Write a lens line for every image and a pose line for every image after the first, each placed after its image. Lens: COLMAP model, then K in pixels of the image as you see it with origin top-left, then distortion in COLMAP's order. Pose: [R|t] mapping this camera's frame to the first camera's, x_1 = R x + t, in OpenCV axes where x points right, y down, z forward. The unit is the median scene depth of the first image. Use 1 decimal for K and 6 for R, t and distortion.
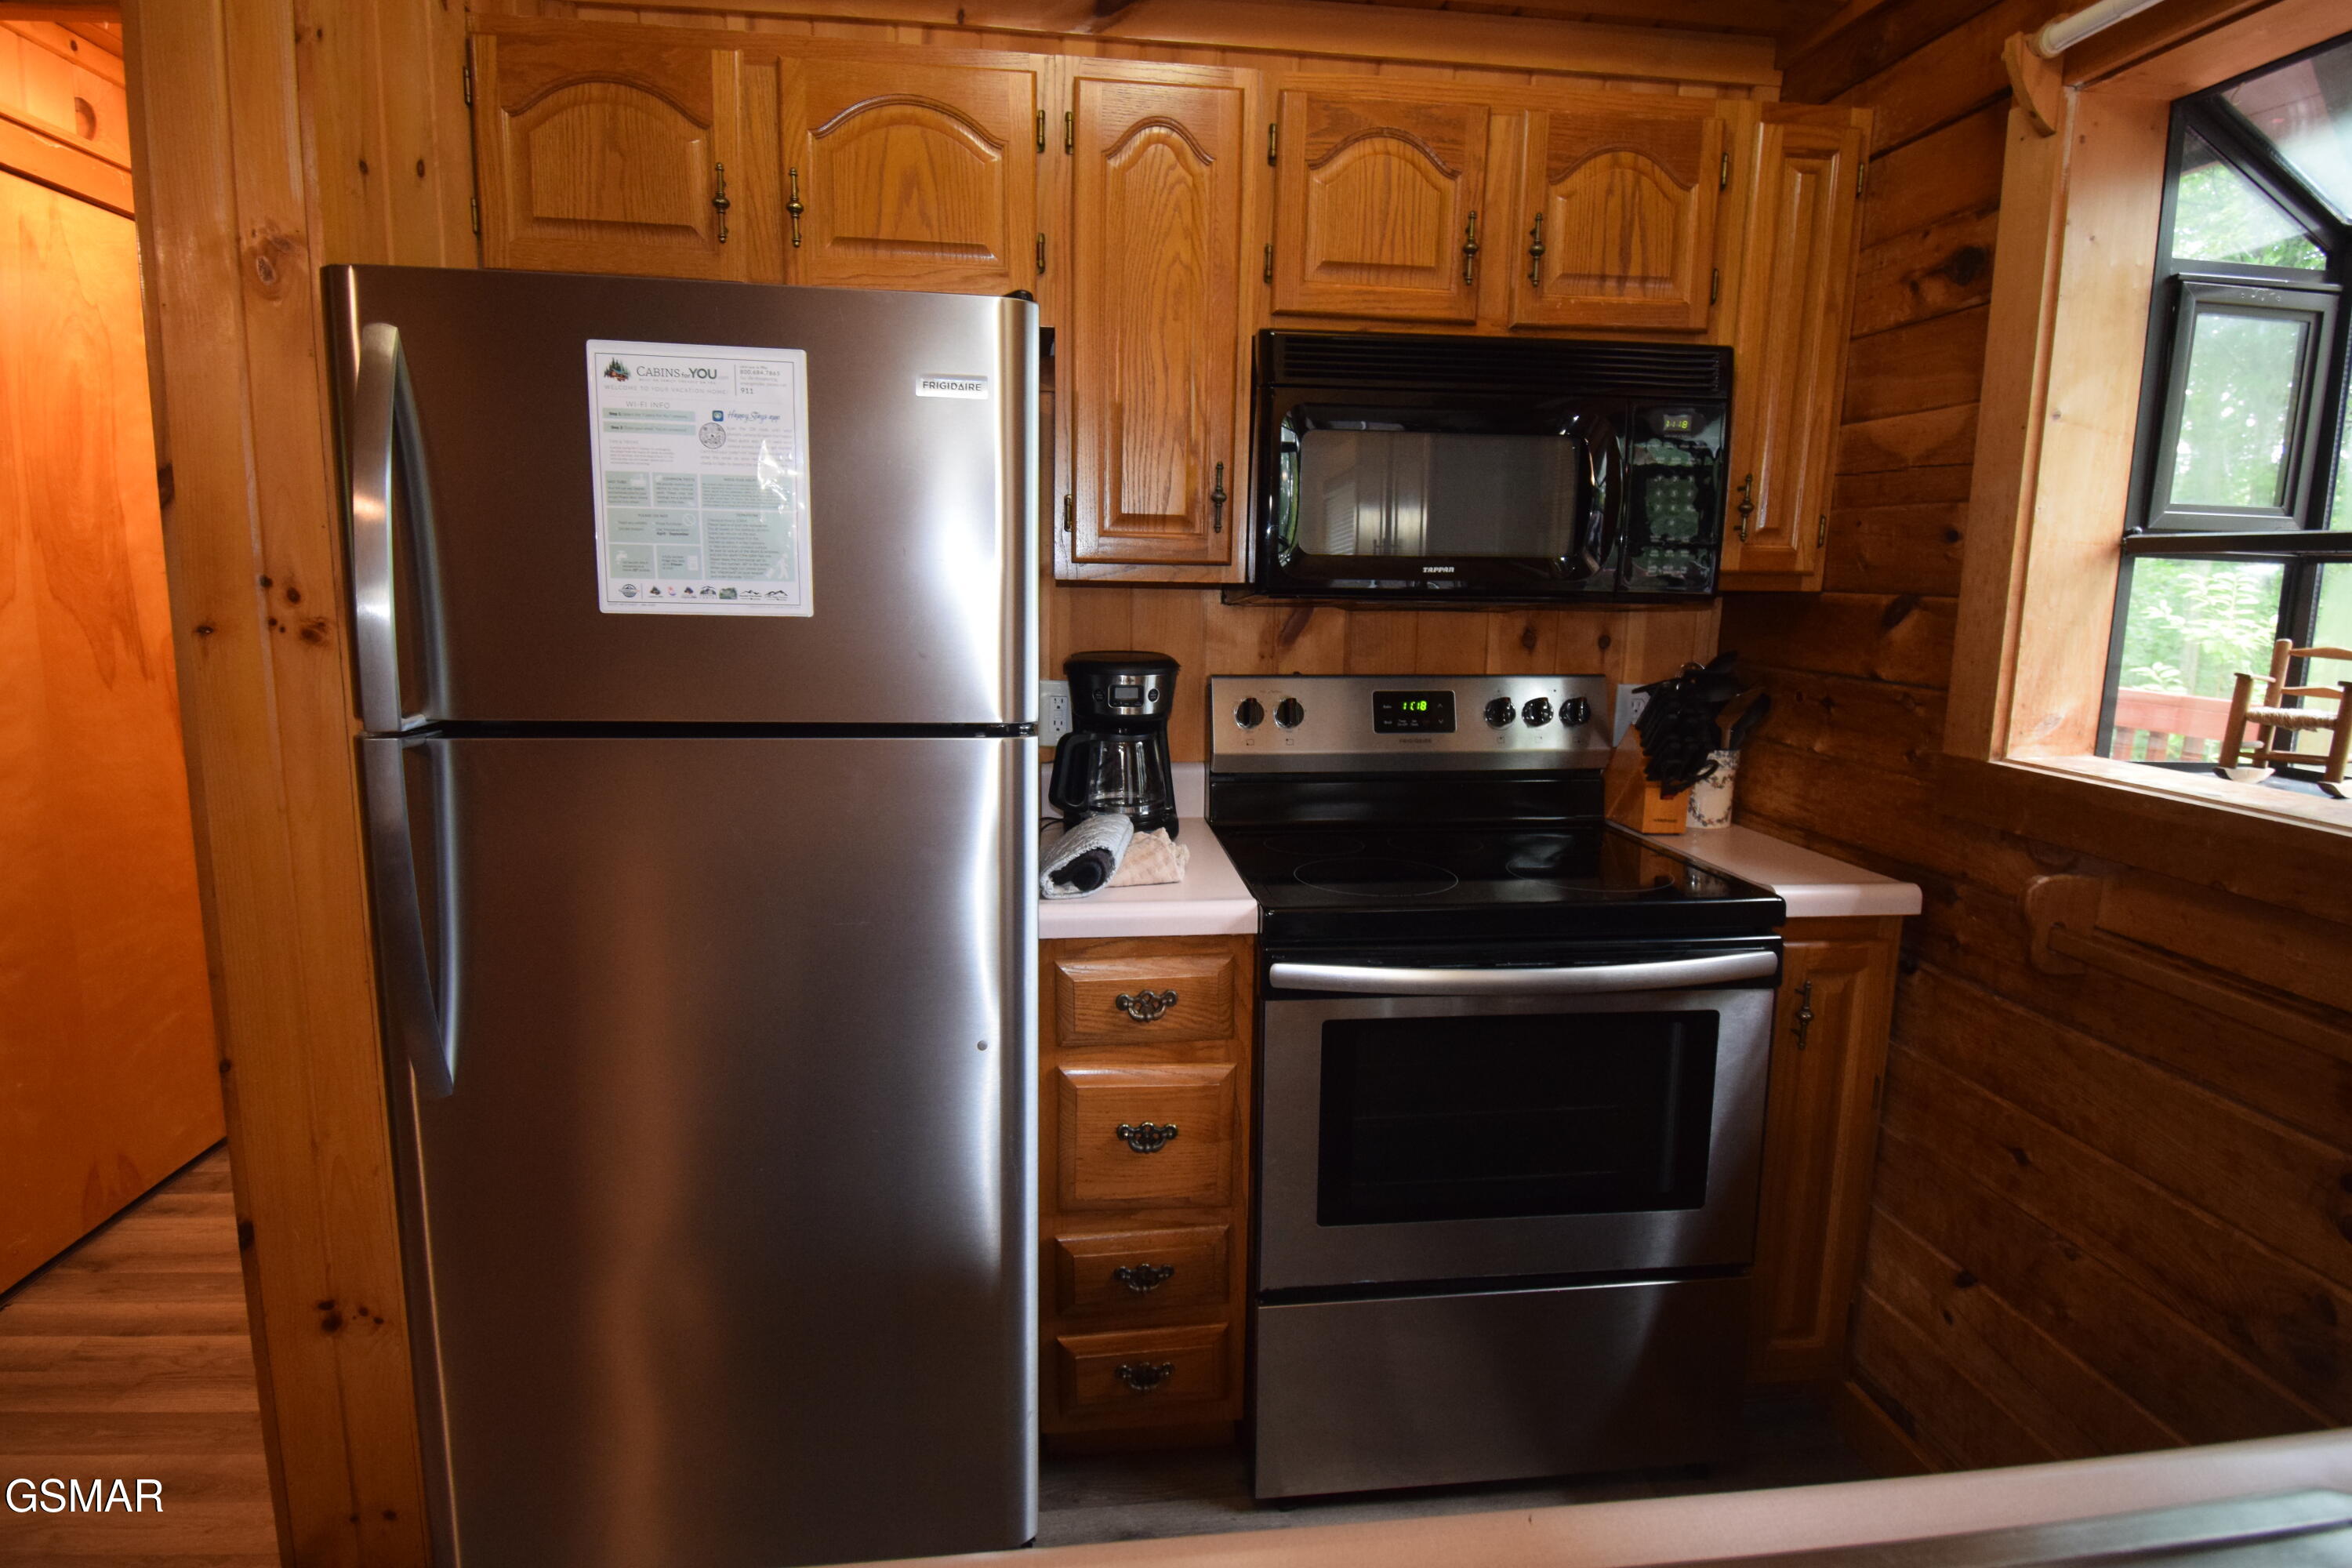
lens RADIAL K [[1193.3, 0, 1166.0], [0, 1193.3, 766.5], [0, 0, 1]] dist [0.000028, -0.011111]
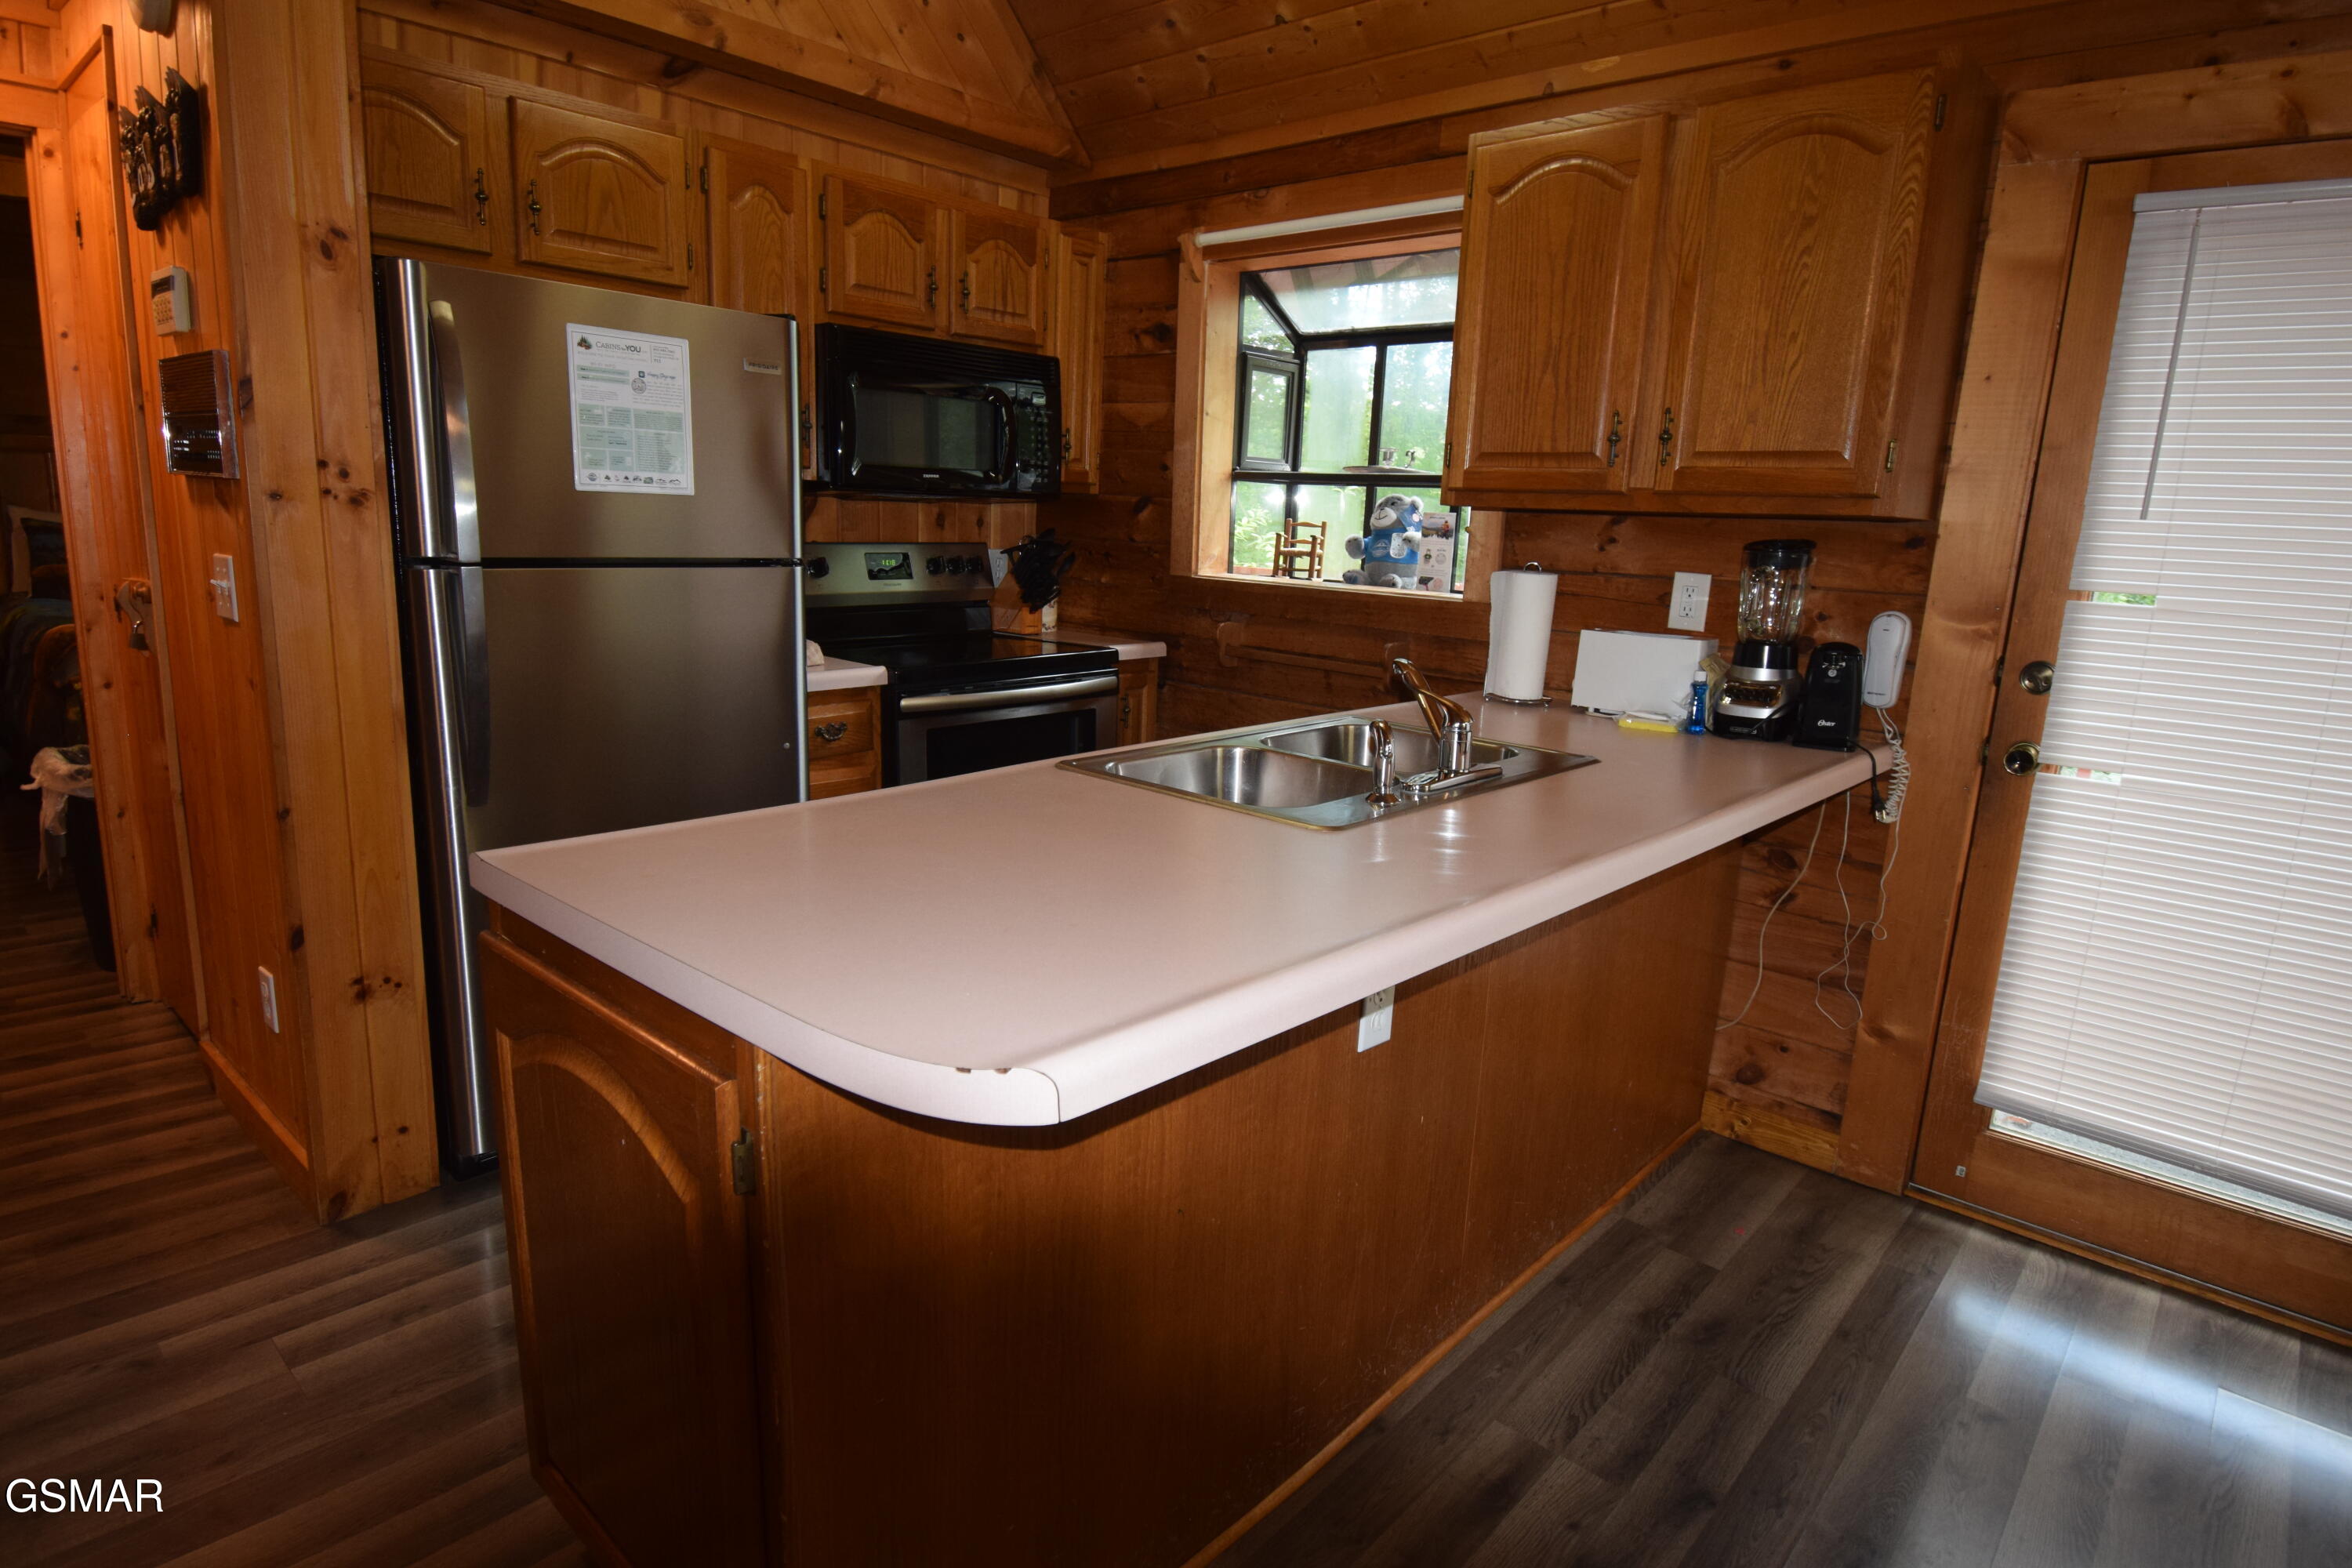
lens RADIAL K [[1296.4, 0, 1174.3], [0, 1296.4, 780.8], [0, 0, 1]] dist [-0.007754, -0.004285]
pose [[0.753268, -0.121368, 0.646418, -0.834694], [0.075337, 0.992280, 0.098515, 0.121942], [-0.653384, -0.025508, 0.756597, -0.706649]]
